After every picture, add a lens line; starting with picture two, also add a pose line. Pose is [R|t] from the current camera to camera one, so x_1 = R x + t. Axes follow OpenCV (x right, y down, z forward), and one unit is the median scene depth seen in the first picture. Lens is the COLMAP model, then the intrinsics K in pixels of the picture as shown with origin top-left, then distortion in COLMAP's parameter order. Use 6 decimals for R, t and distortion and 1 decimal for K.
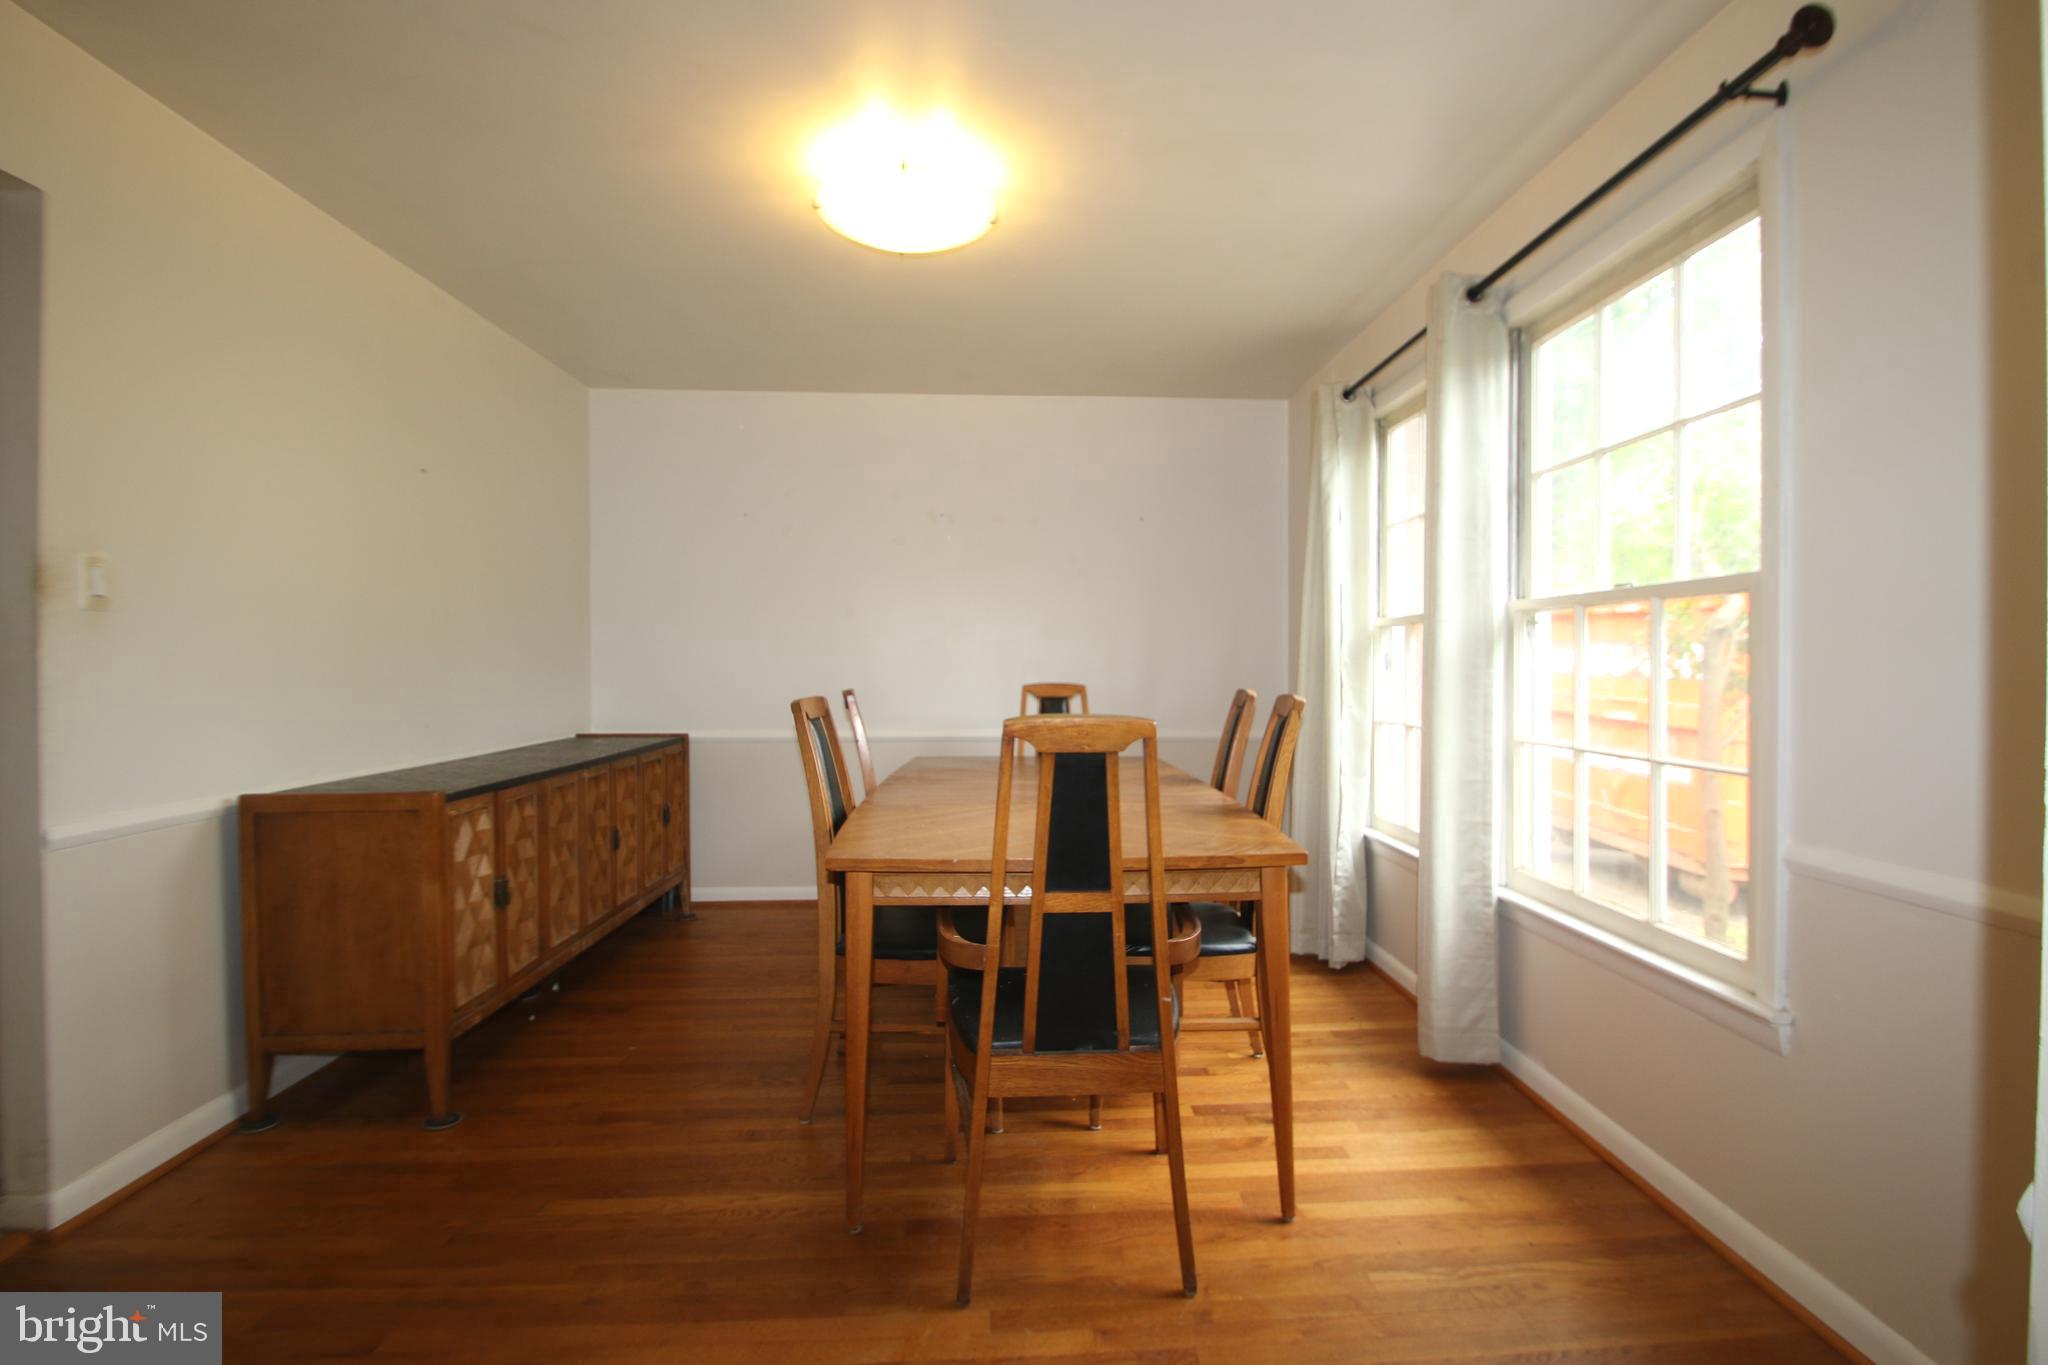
lens RADIAL K [[947.8, 0, 1027.3], [0, 947.8, 678.9], [0, 0, 1]] dist [-0.010479, -0.000540]
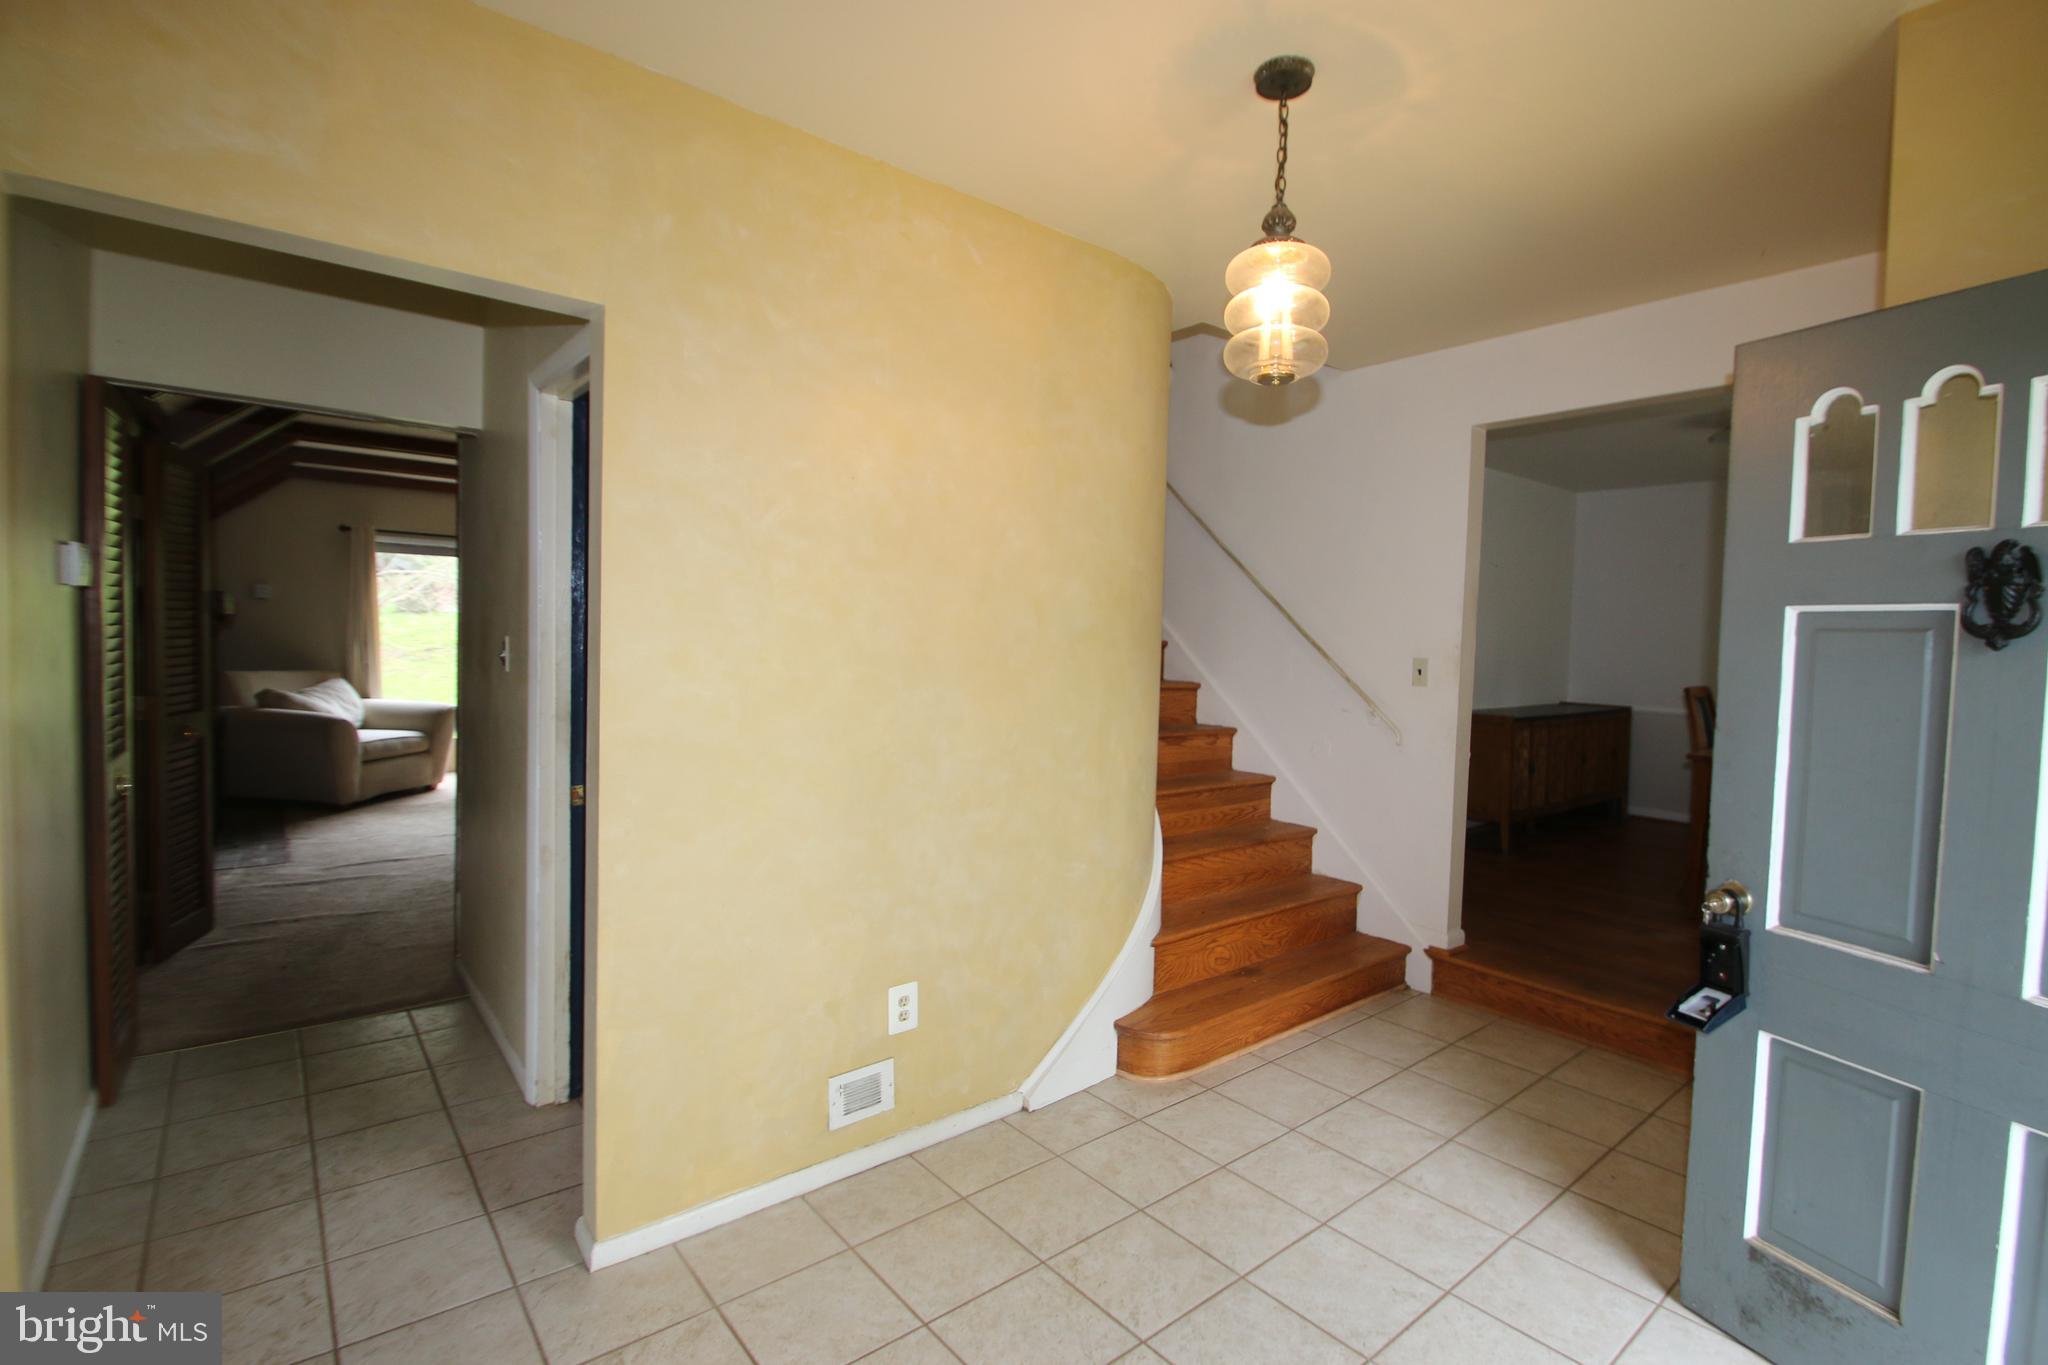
lens RADIAL K [[947.8, 0, 1024.0], [0, 947.8, 679.6], [0, 0, 1]] dist [-0.010479, -0.000540]
pose [[0.601018, 0.049114, -0.797725, 0.390276], [-0.029239, 0.998793, 0.039465, -0.025299], [0.798700, -0.000395, 0.601729, -1.034800]]
